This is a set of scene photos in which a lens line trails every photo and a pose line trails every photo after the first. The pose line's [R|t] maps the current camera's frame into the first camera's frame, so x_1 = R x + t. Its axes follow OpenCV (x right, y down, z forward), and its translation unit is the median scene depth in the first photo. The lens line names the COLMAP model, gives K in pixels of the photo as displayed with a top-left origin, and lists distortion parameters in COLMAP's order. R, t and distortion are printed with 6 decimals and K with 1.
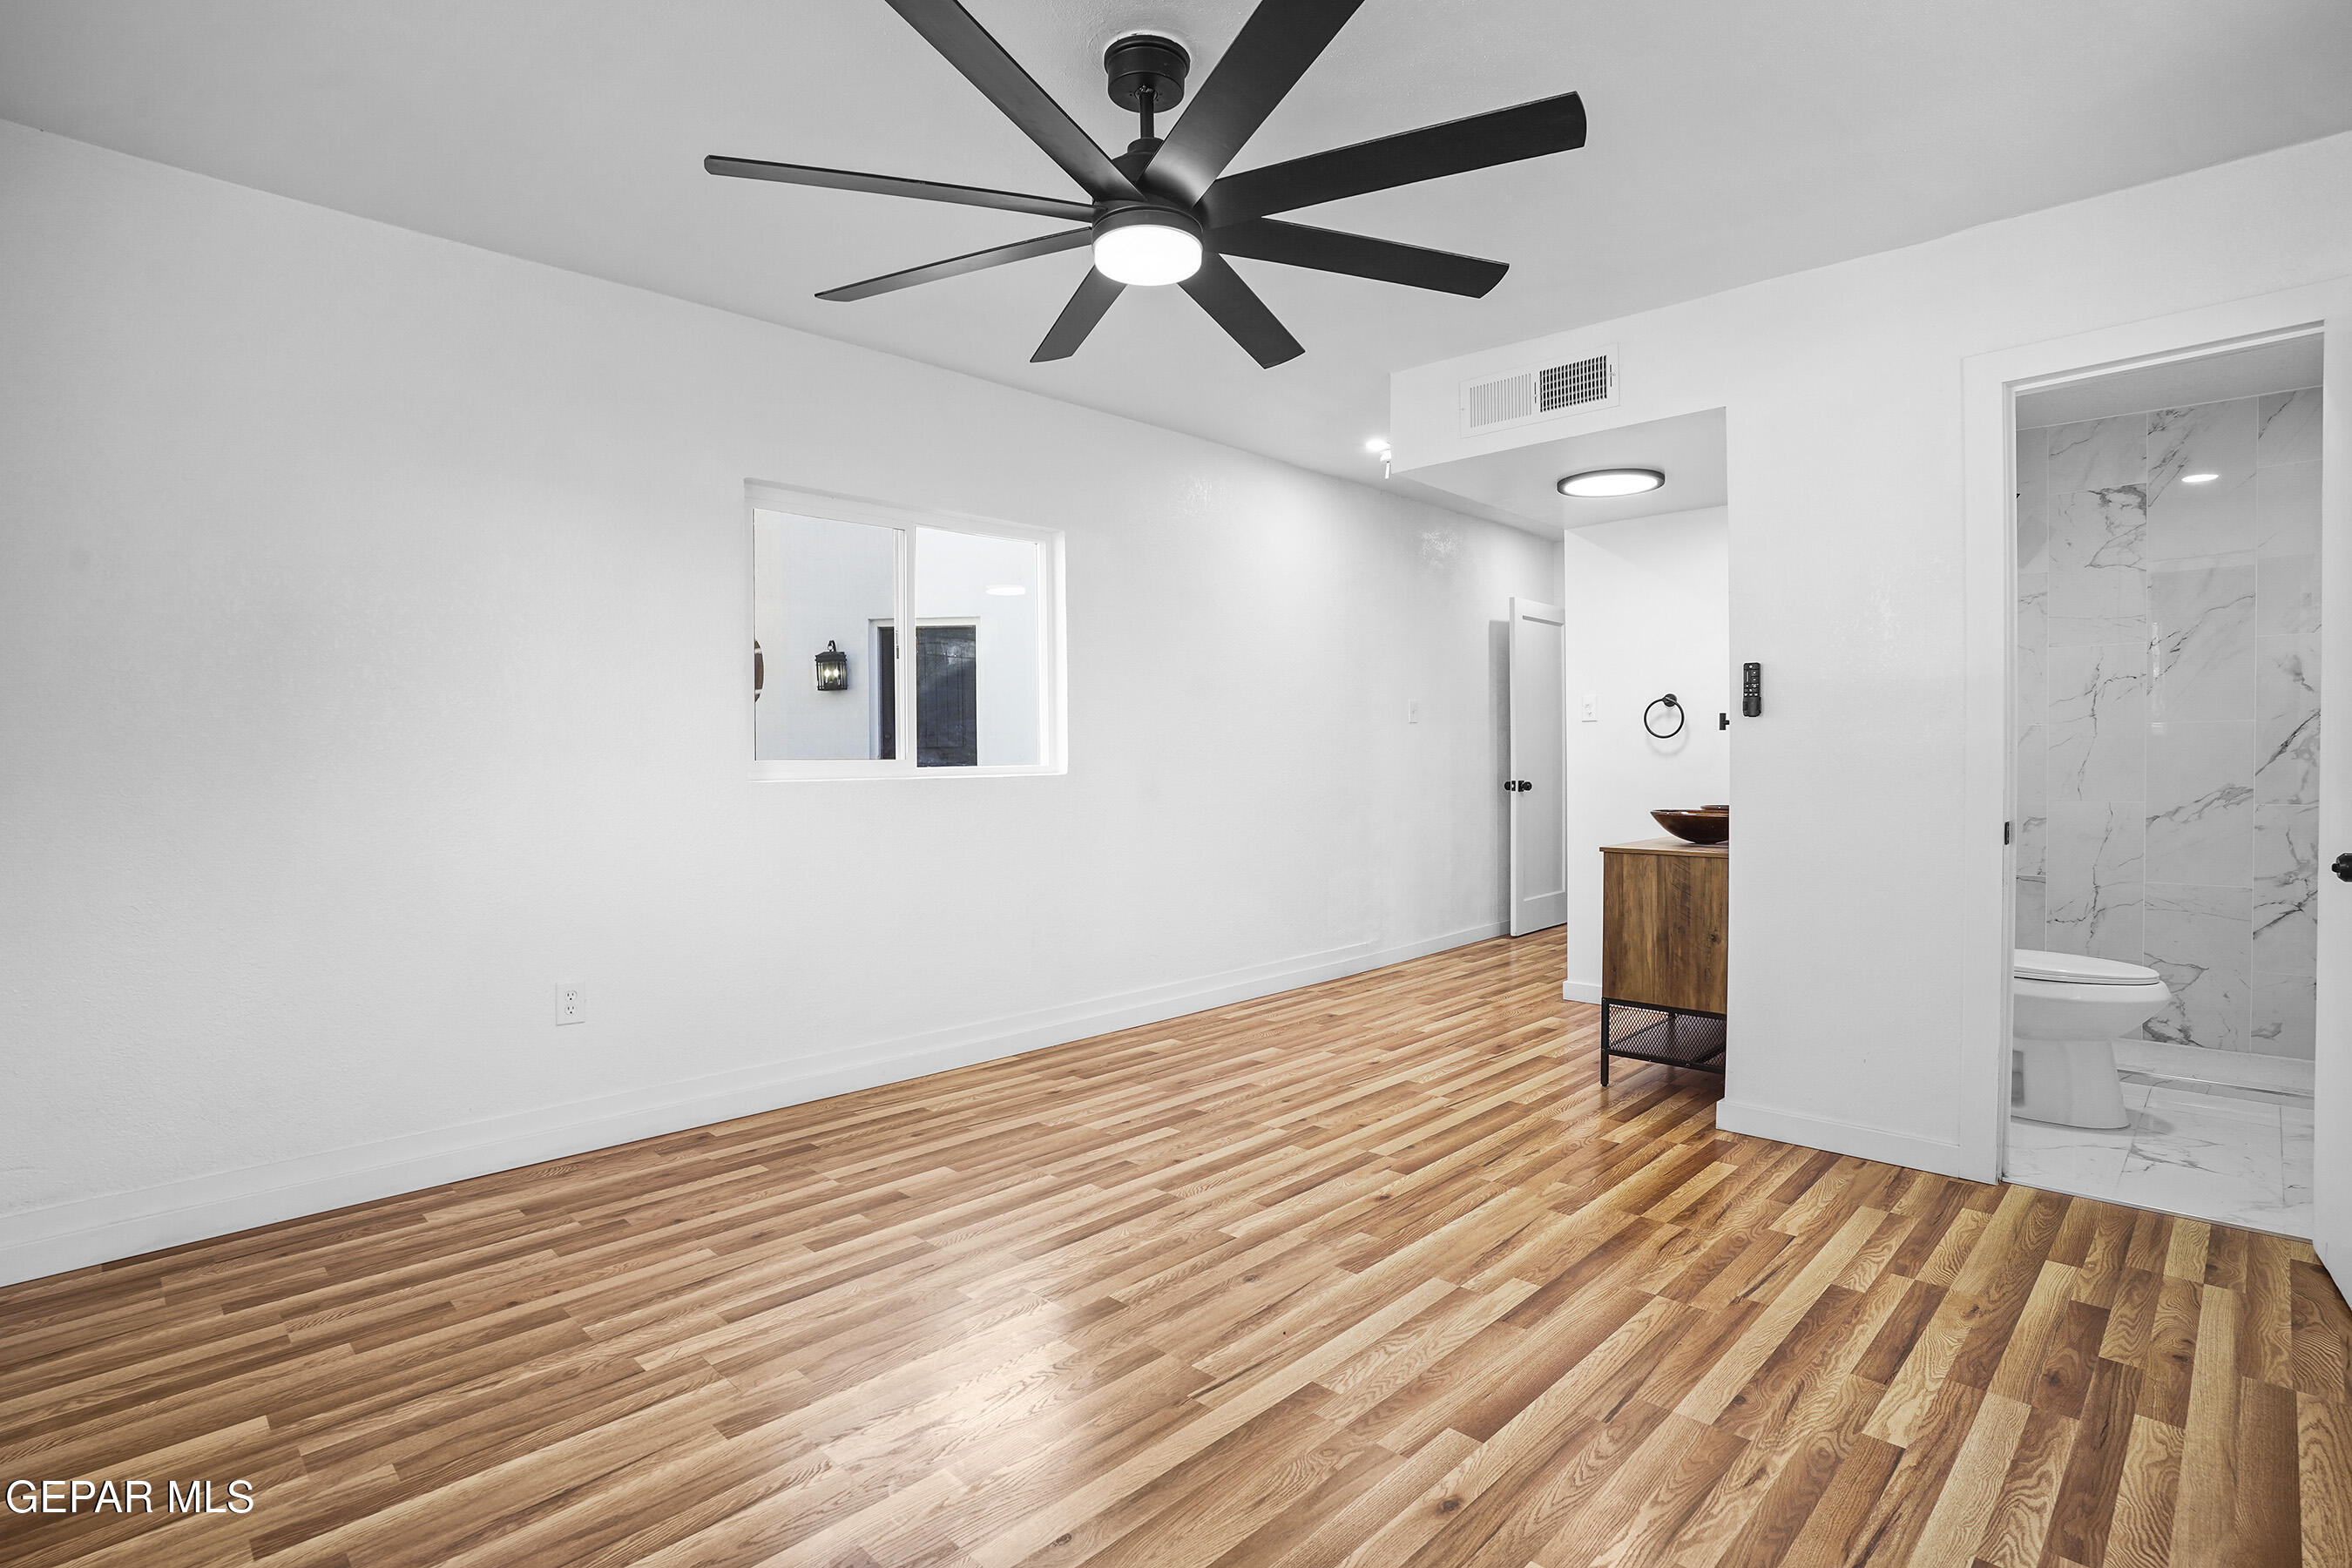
lens RADIAL K [[1154.7, 0, 1181.3], [0, 1154.7, 766.8], [0, 0, 1]] dist [-0.076088, 0.034008]
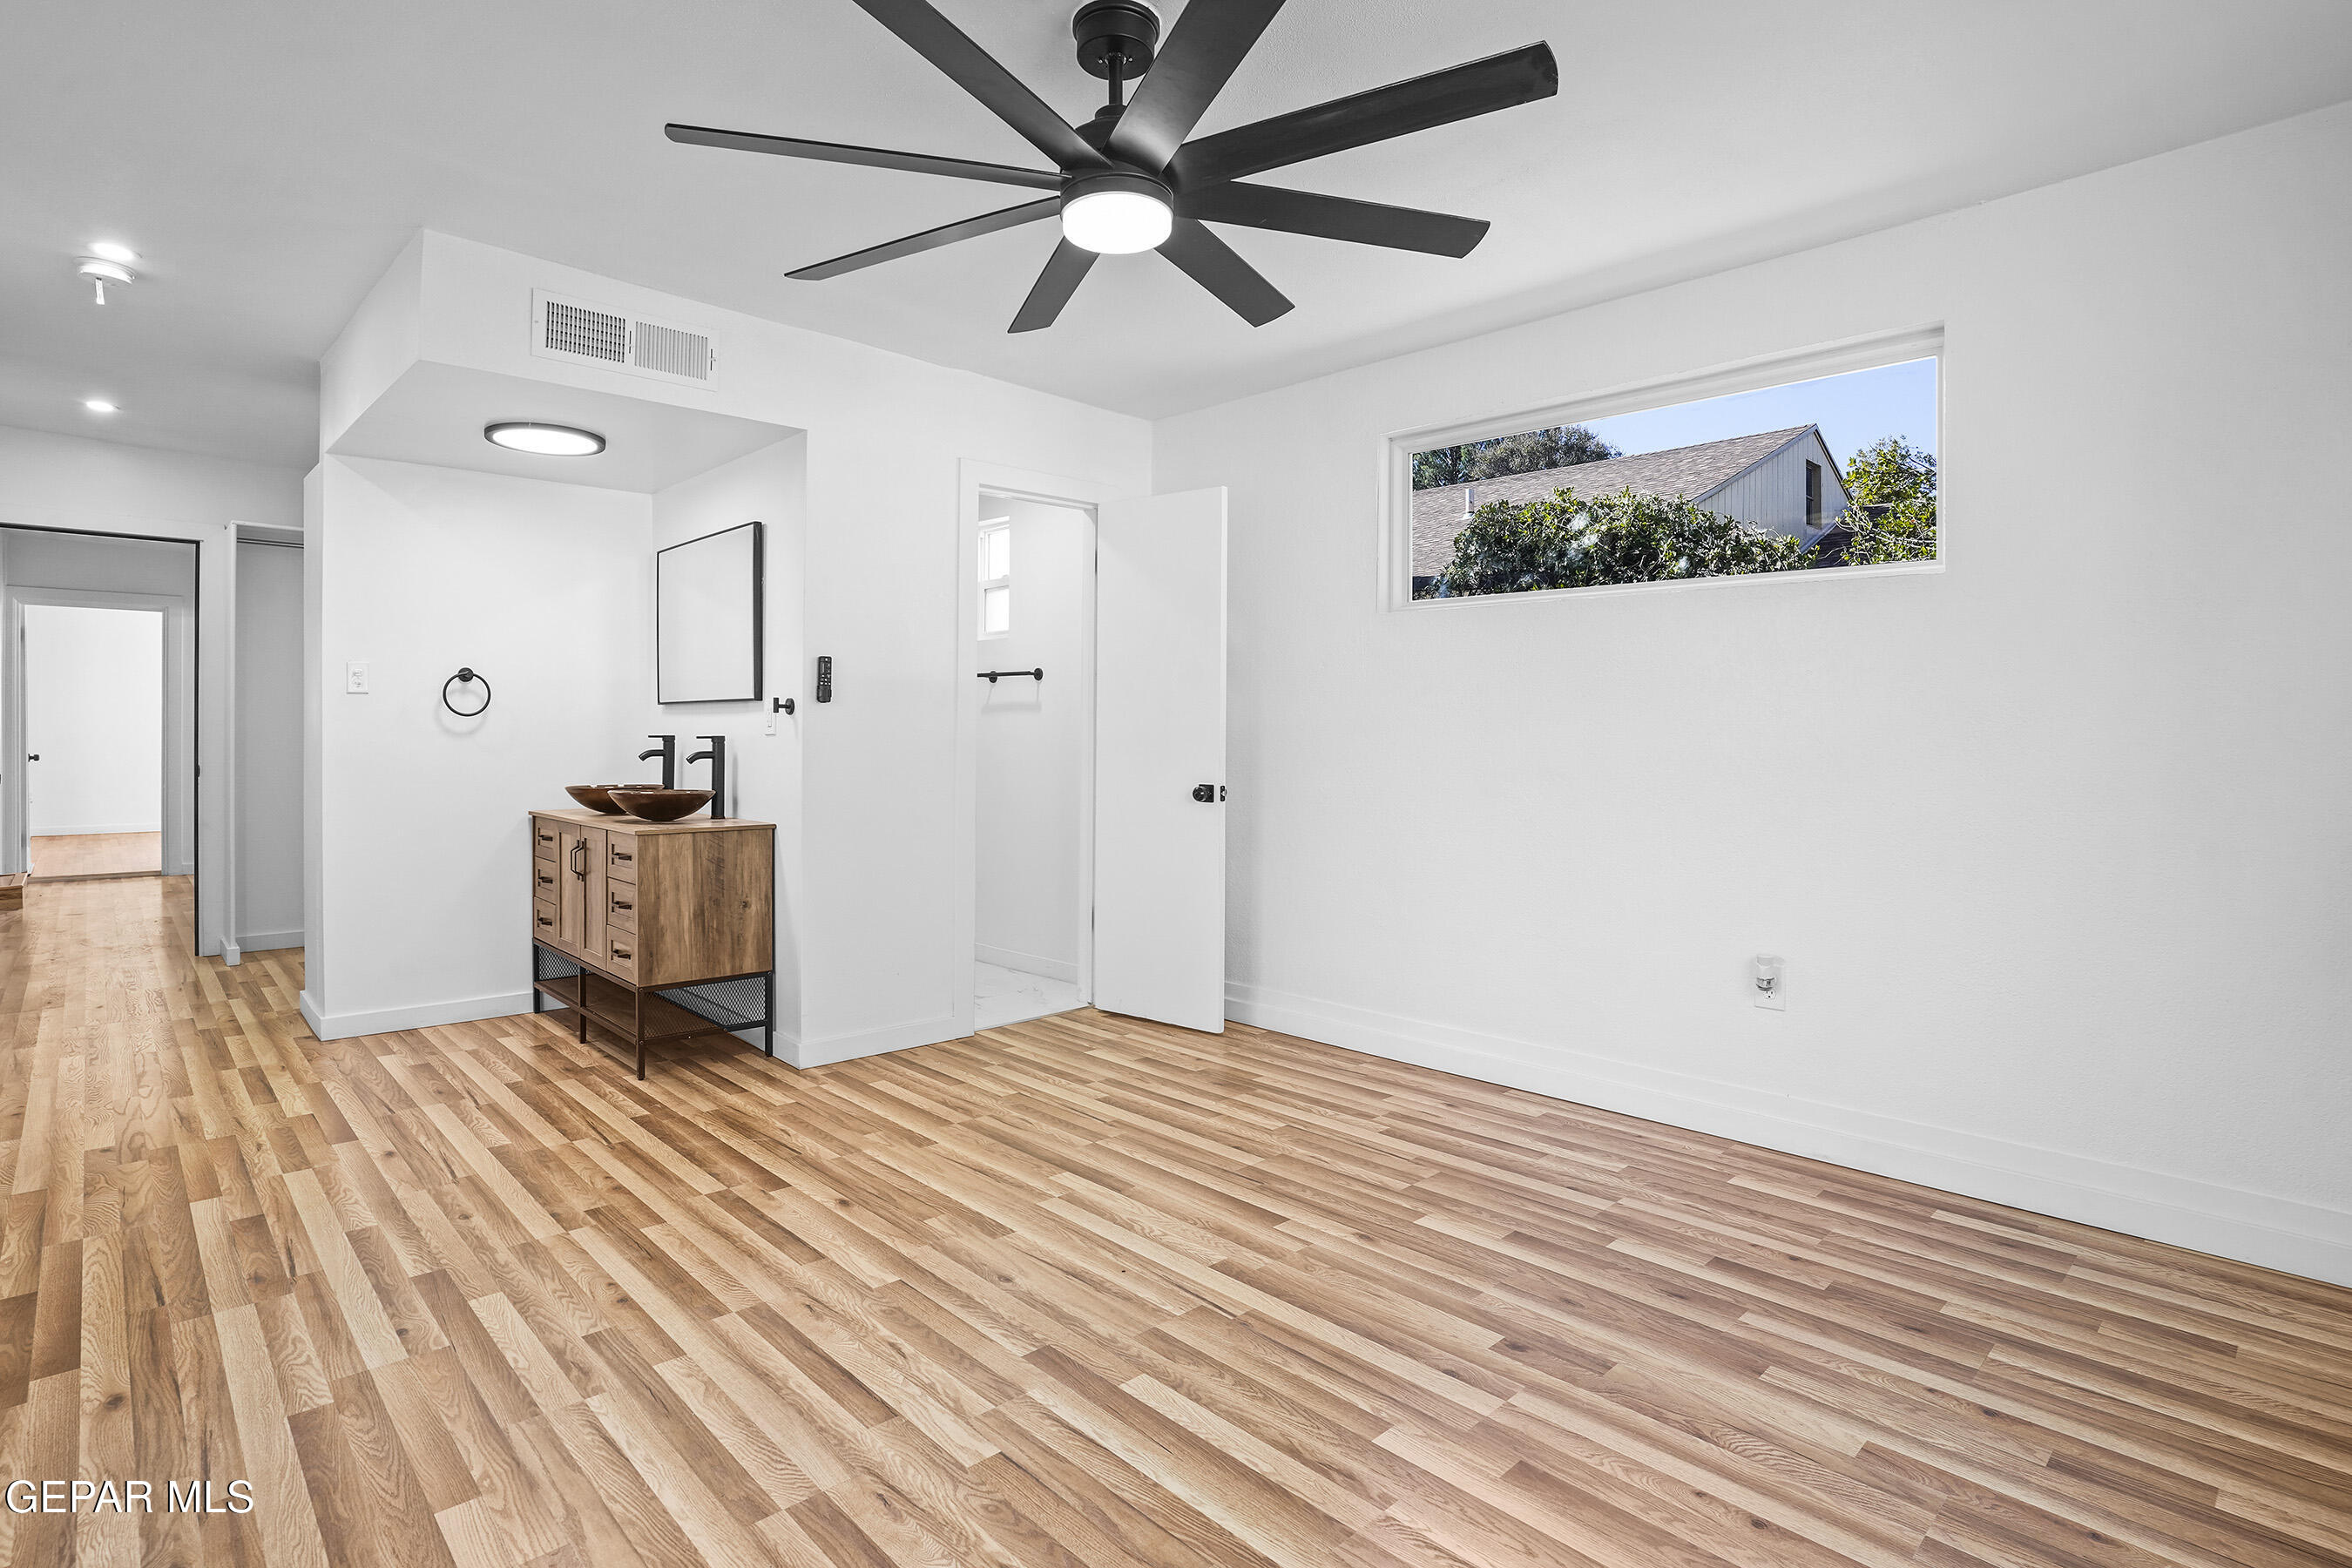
lens RADIAL K [[1164.1, 0, 1148.6], [0, 1164.1, 757.2], [0, 0, 1]] dist [-0.075058, 0.033023]
pose [[0.052999, -0.011371, 0.998530, -0.709112], [0.002587, 0.999933, 0.011249, -0.000933], [-0.998591, 0.001987, 0.053025, 0.656418]]
